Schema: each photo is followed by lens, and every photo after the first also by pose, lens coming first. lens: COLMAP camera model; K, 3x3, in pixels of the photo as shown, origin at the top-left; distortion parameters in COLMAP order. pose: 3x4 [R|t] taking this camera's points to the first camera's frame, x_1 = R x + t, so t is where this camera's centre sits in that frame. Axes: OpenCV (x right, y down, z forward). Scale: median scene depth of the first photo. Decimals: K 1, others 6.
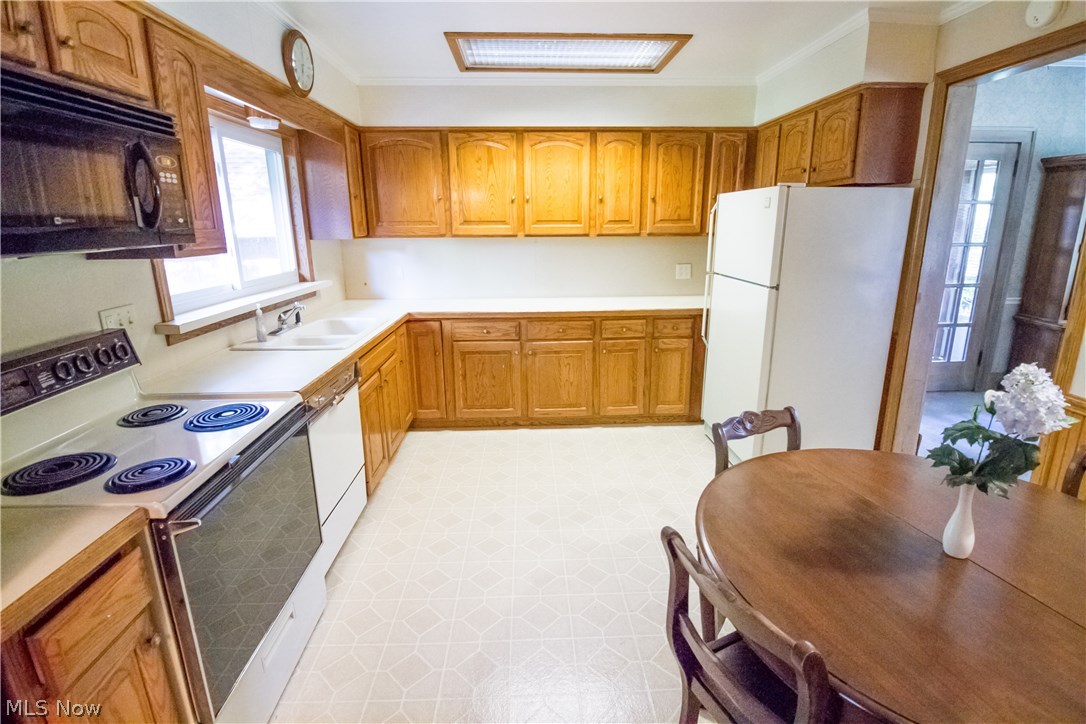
lens RADIAL K [[512.7, 0, 548.7], [0, 512.7, 361.0], [0, 0, 1]] dist [-0.005406, -0.008368]
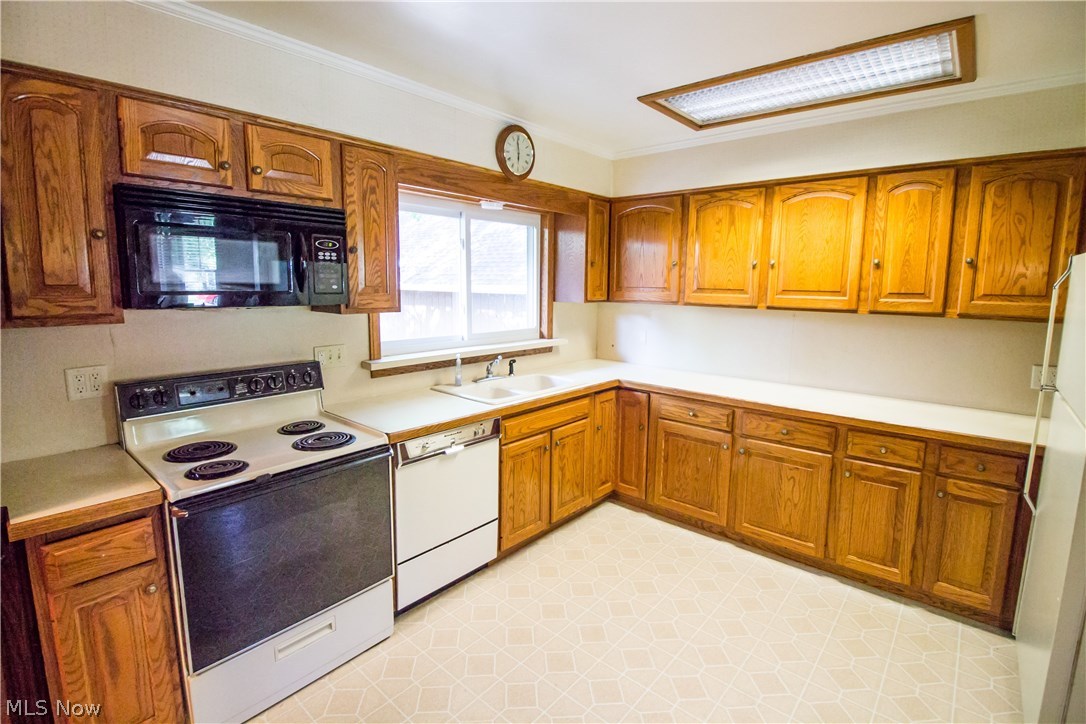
lens RADIAL K [[512.7, 0, 540.3], [0, 512.7, 354.5], [0, 0, 1]] dist [-0.005406, -0.008368]
pose [[0.724556, 0.111871, -0.680076, 0.267155], [-0.195051, 0.979683, -0.046653, -0.066199], [0.661040, 0.166452, 0.731656, 0.186336]]
